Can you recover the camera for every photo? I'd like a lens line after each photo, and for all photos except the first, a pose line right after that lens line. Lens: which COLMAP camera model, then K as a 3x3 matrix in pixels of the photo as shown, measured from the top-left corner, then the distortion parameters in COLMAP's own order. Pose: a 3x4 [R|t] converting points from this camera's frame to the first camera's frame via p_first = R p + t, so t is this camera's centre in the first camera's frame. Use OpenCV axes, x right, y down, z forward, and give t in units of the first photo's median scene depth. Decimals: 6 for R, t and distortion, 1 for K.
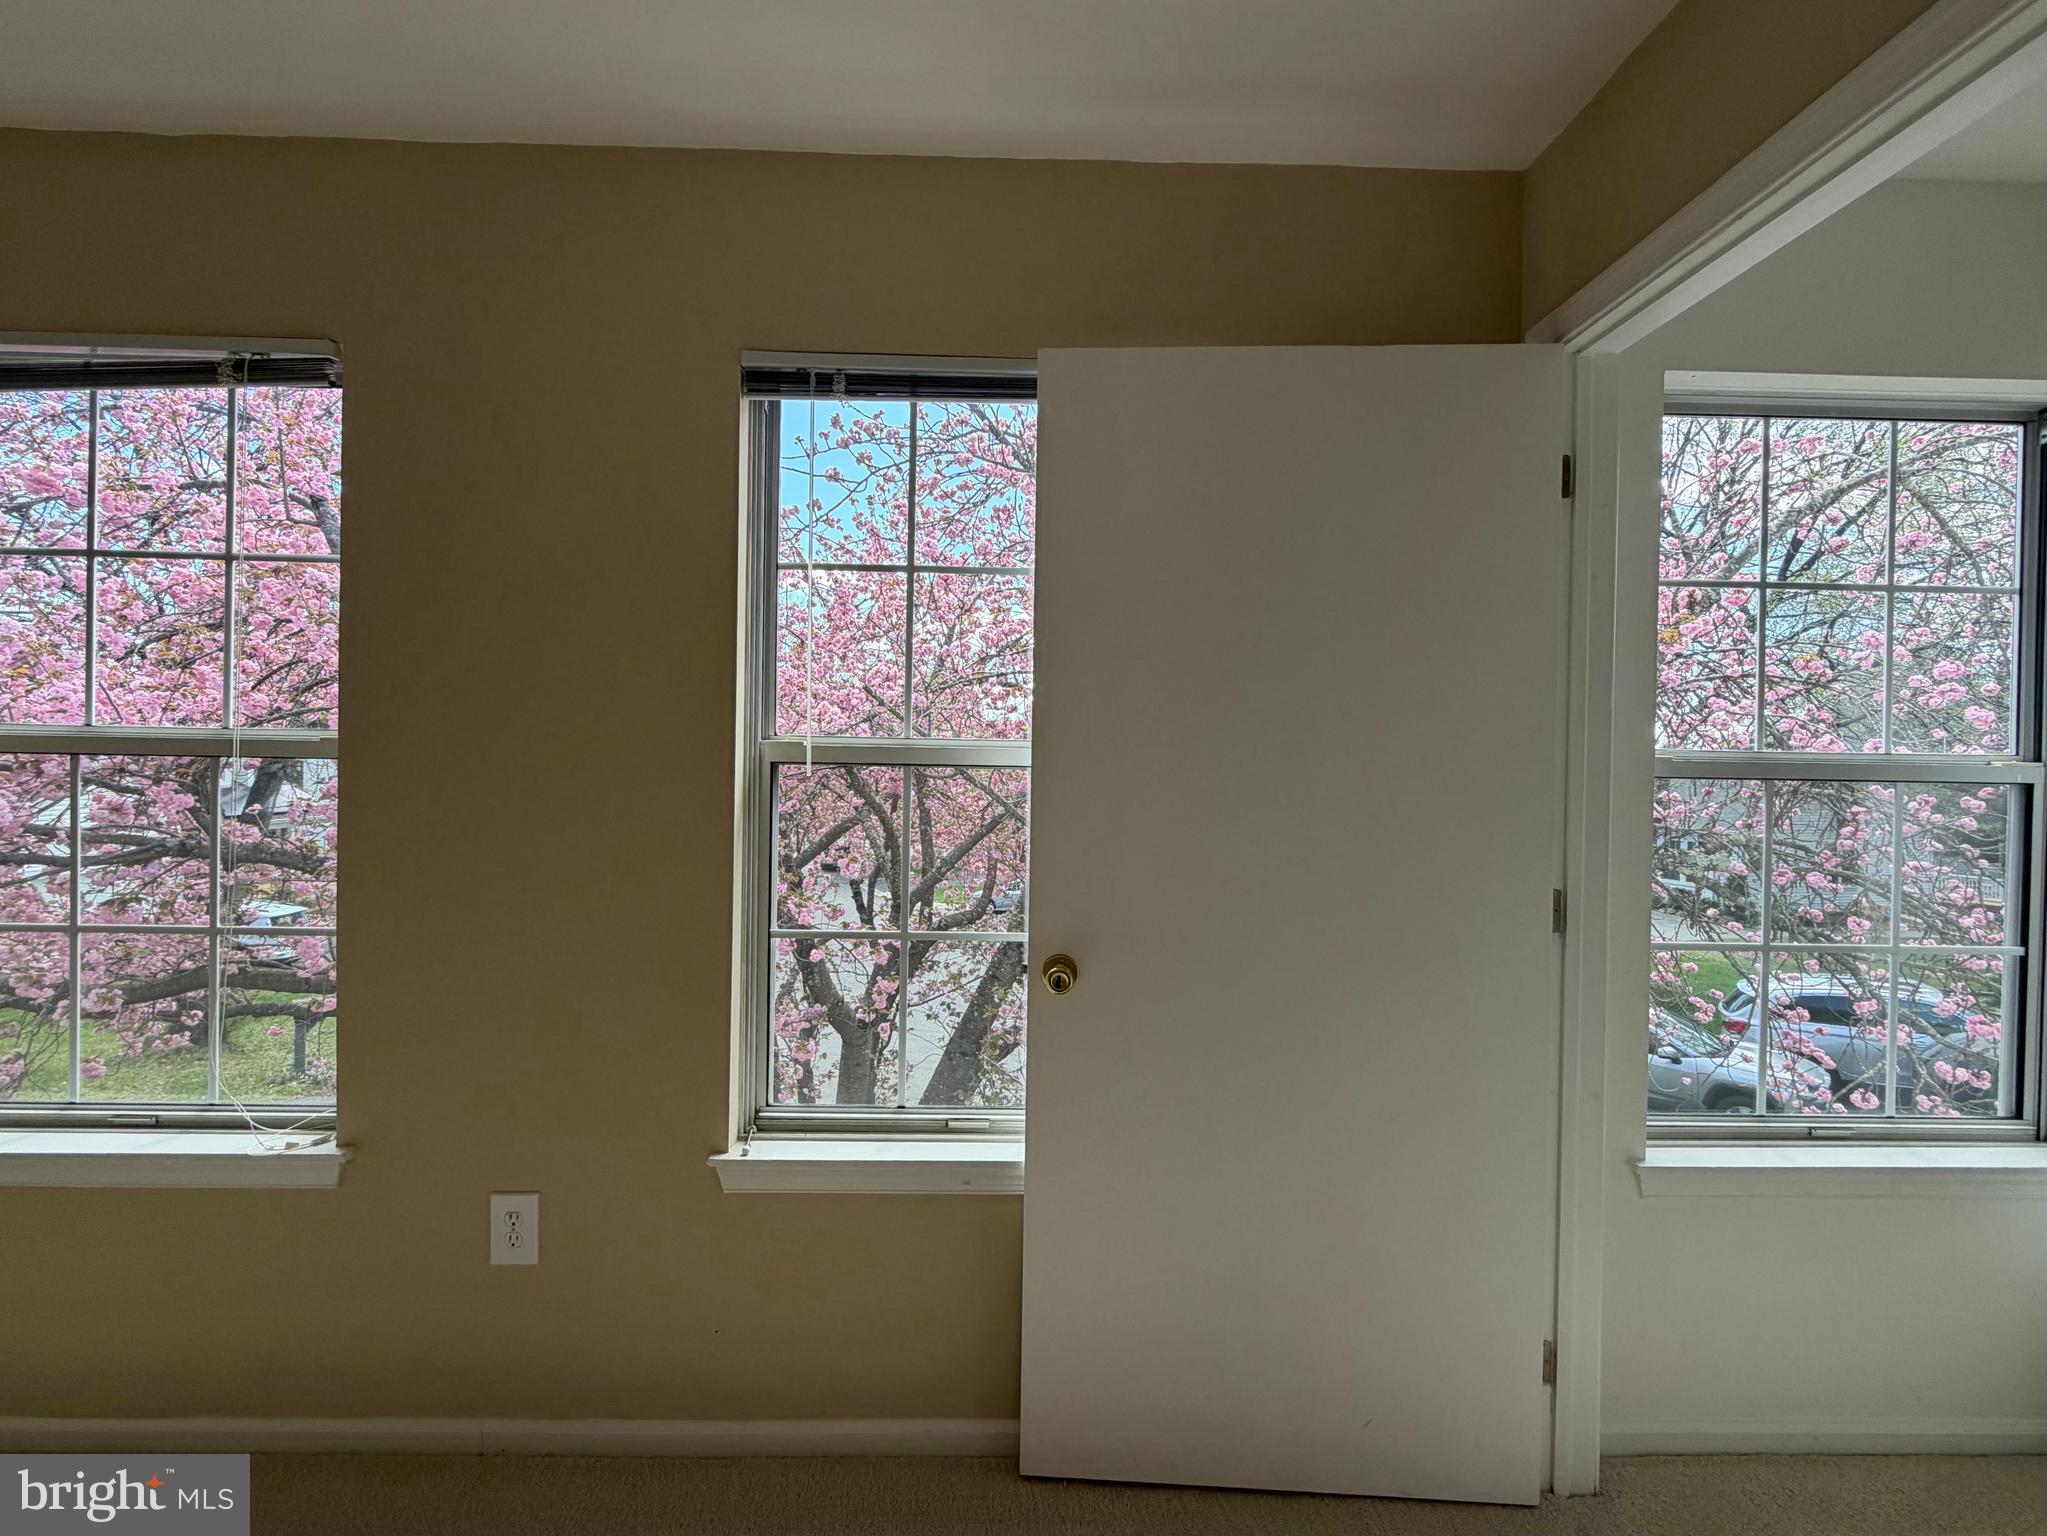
lens RADIAL K [[911.4, 0, 1023.5], [0, 911.4, 768.0], [0, 0, 1]] dist [-0.002289, -0.000140]
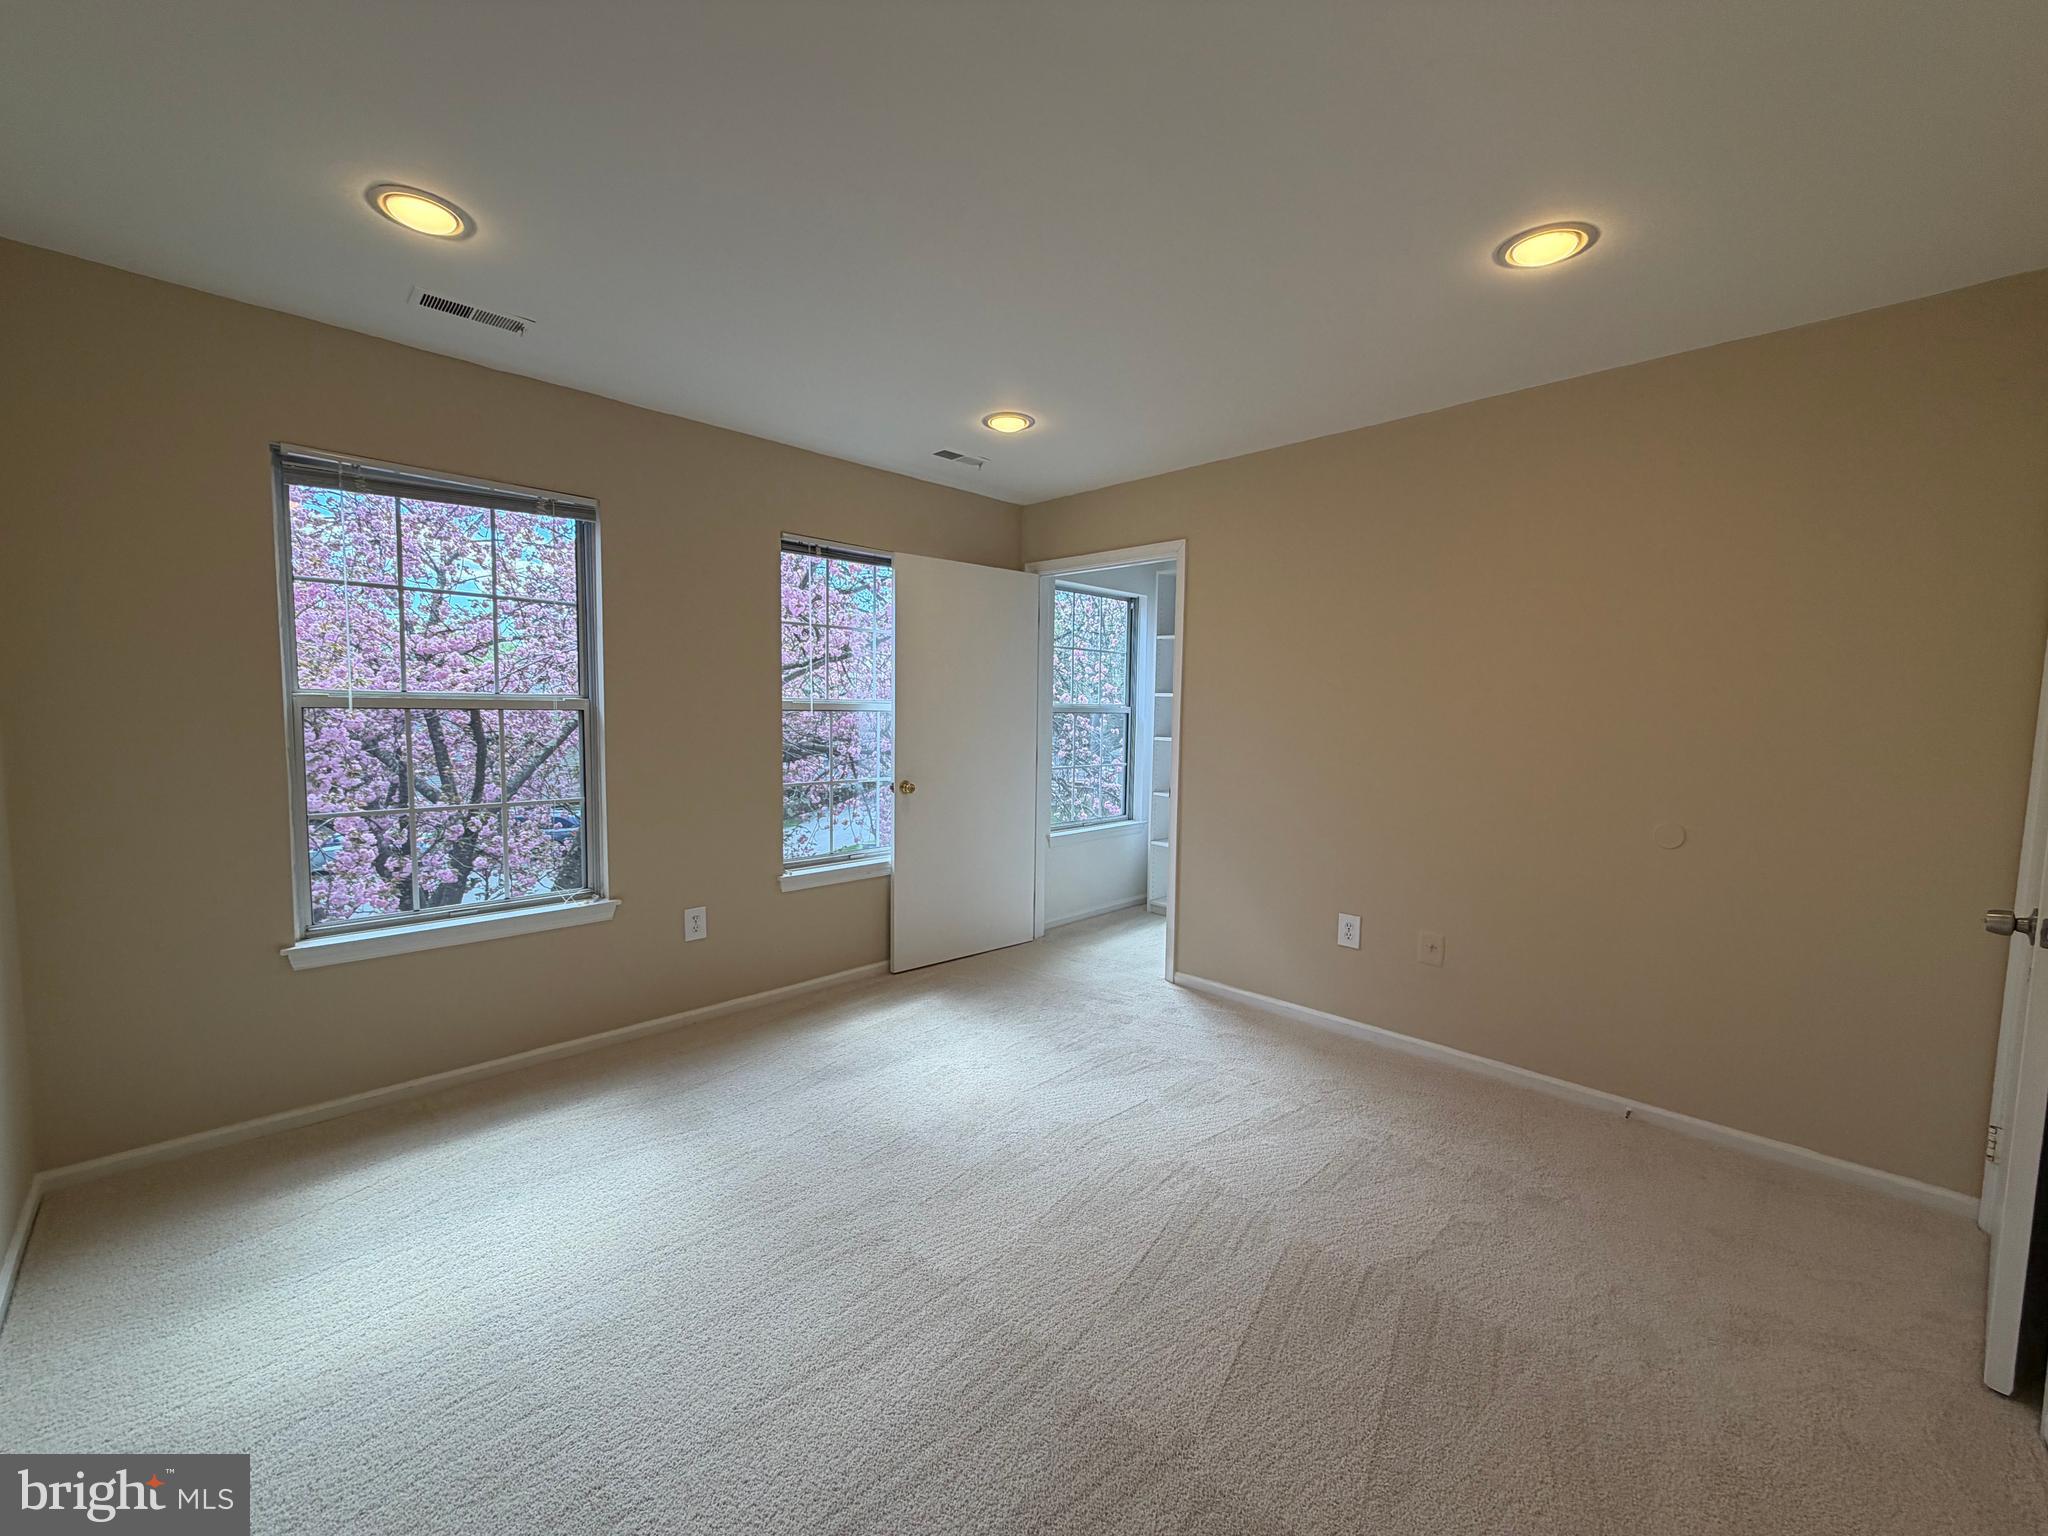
lens RADIAL K [[825.0, 0, 1024.0], [0, 825.0, 768.0], [0, 0, 1]] dist [0.008985, 0.000069]
pose [[0.722164, -0.057357, 0.689340, -1.344310], [-0.004615, 0.996135, 0.087719, -0.049714], [-0.691707, -0.066529, 0.719108, -0.966631]]
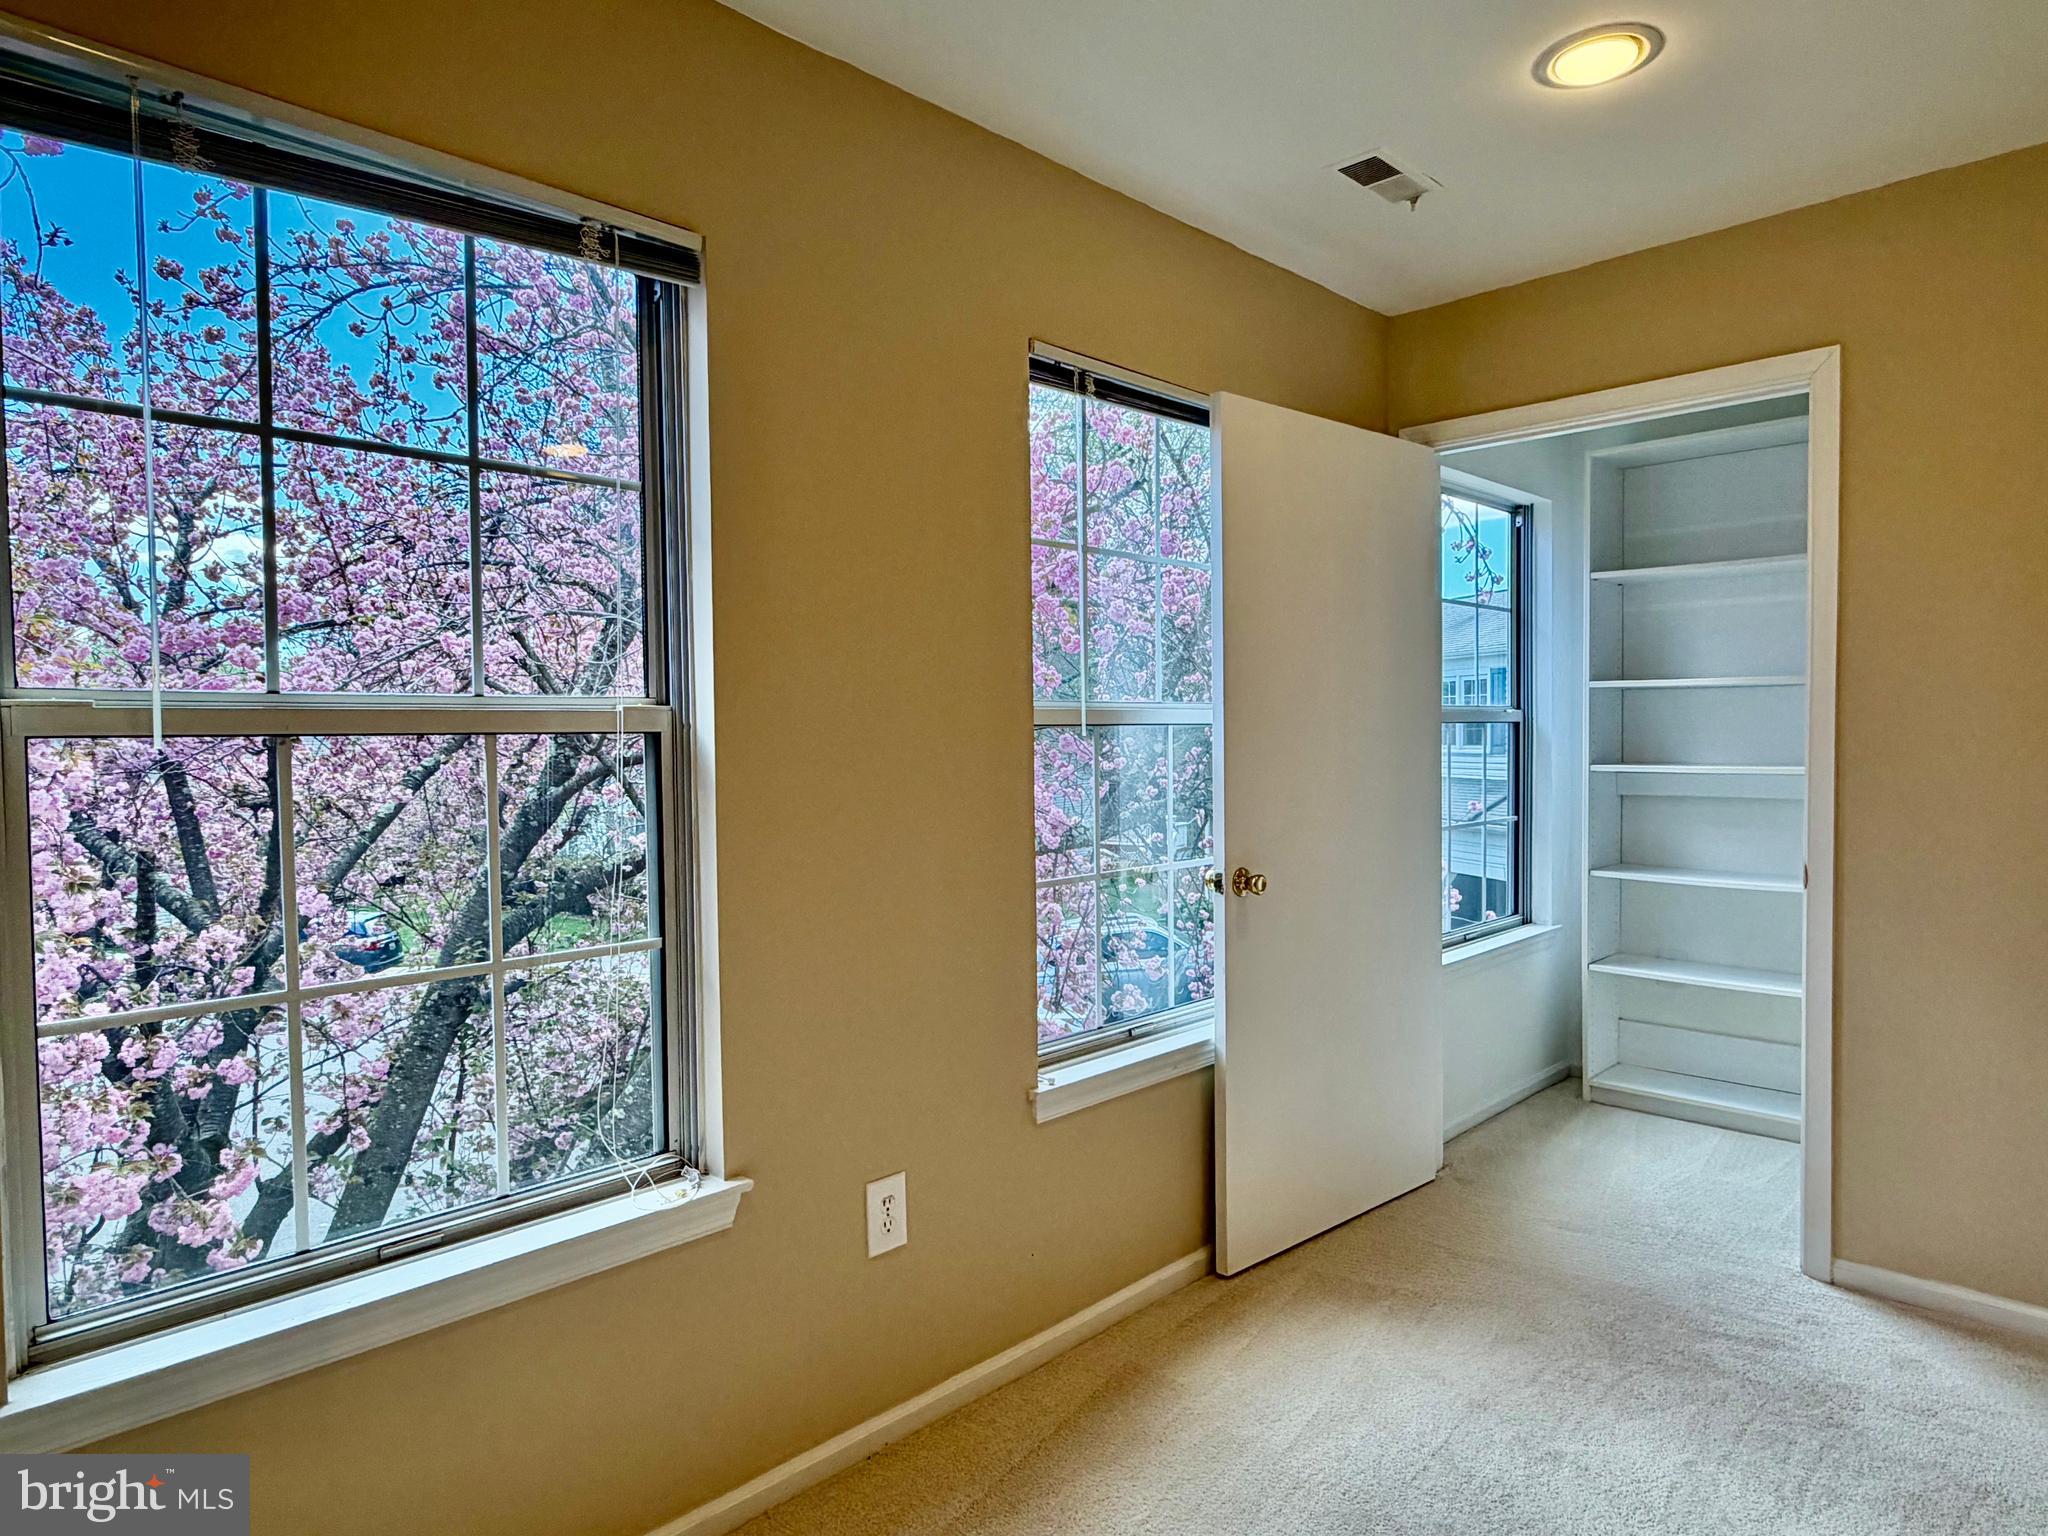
lens RADIAL K [[1237.2, 0, 1024.0], [0, 1237.2, 768.0], [0, 0, 1]] dist [0.004533, -0.002089]
pose [[0.712966, -0.046607, 0.699648, -1.352122], [0.022394, 0.998793, 0.043714, -0.020933], [-0.700841, -0.015499, 0.713149, -0.031837]]
